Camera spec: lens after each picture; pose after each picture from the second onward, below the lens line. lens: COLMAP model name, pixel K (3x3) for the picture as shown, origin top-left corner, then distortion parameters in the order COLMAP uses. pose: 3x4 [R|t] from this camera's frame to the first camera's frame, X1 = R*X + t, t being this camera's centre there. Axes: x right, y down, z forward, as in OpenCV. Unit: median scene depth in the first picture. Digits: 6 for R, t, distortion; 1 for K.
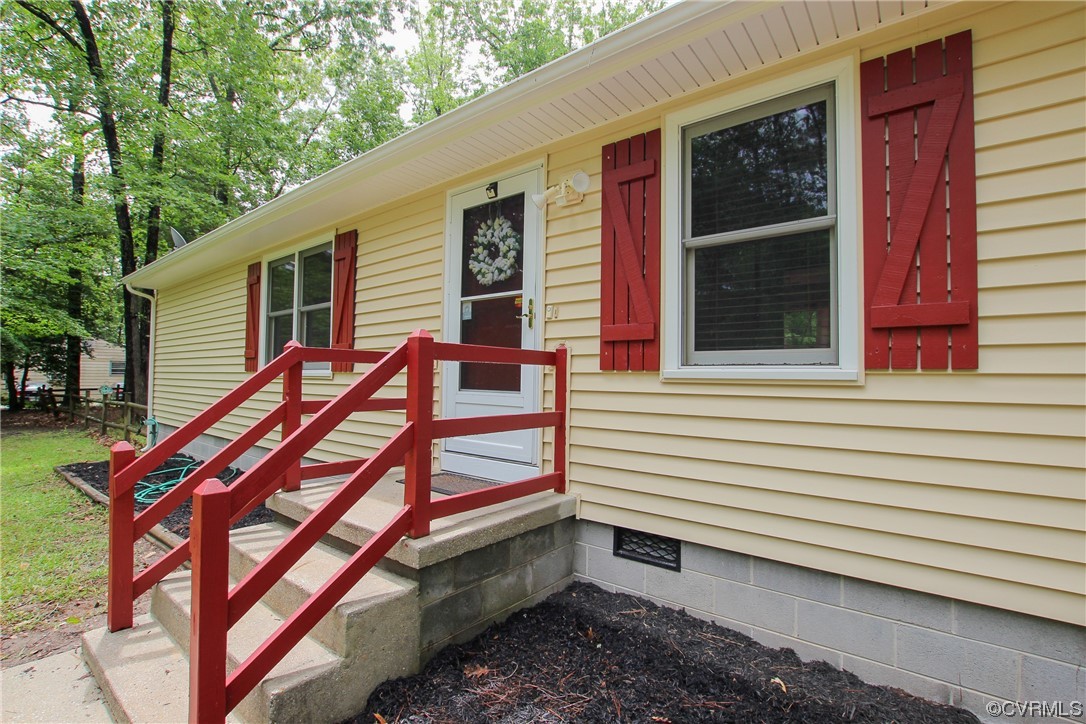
lens RADIAL K [[493.6, 0, 543.6], [0, 493.6, 362.4], [0, 0, 1]] dist [-0.027369, 0.001855]
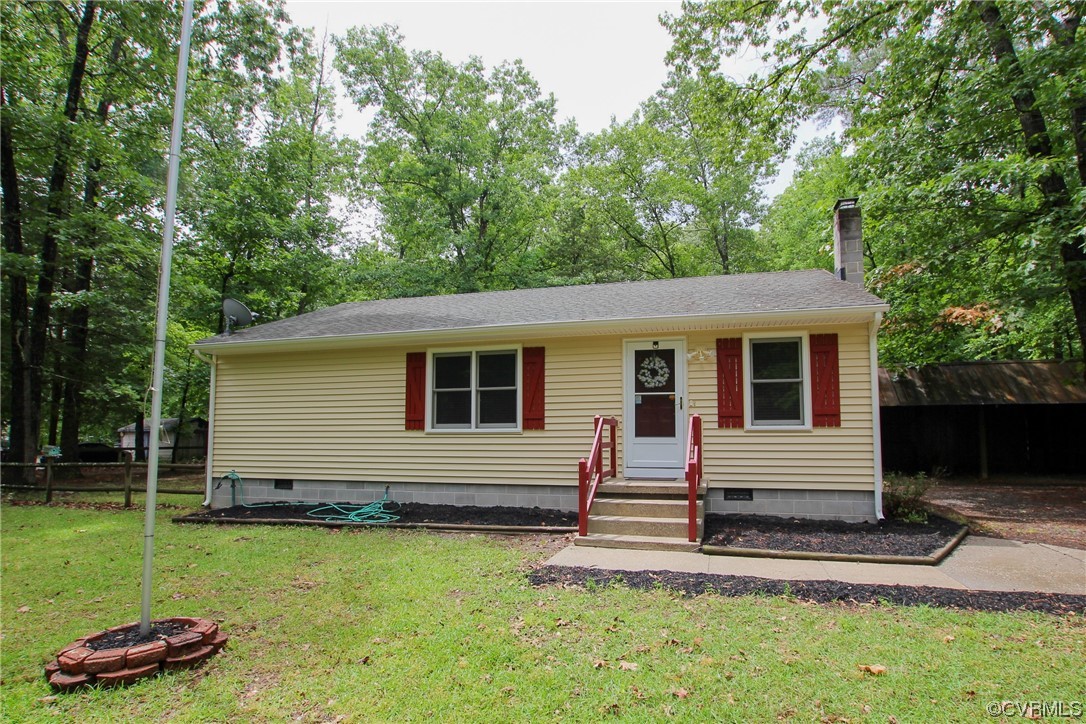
lens RADIAL K [[540.7, 0, 567.6], [0, 540.7, 396.7], [0, 0, 1]] dist [-0.024429, 0.000319]
pose [[0.913378, 0.018820, 0.406677, -1.714462], [-0.001545, 0.999084, -0.042765, -0.021742], [-0.407109, 0.038432, 0.912571, -1.220199]]
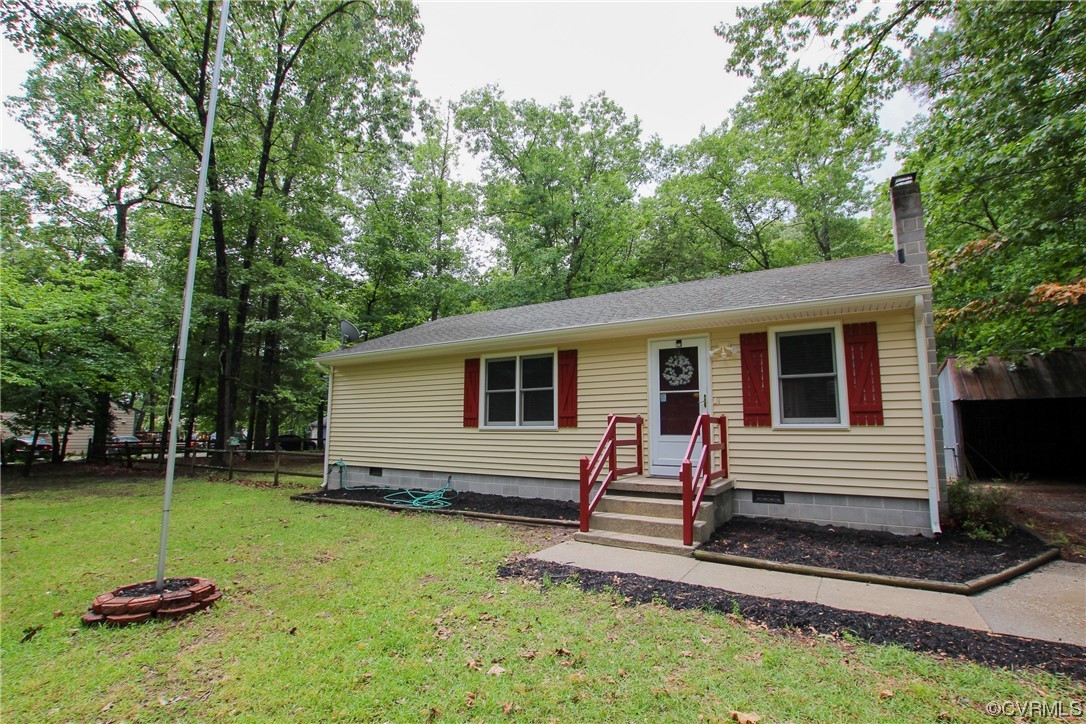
lens RADIAL K [[493.6, 0, 543.6], [0, 493.6, 366.2], [0, 0, 1]] dist [-0.027369, 0.001855]
pose [[0.992187, 0.011550, 0.124227, -1.168957], [0.000816, 0.995083, -0.099041, -0.036868], [-0.124760, 0.098368, 0.987299, -1.303939]]
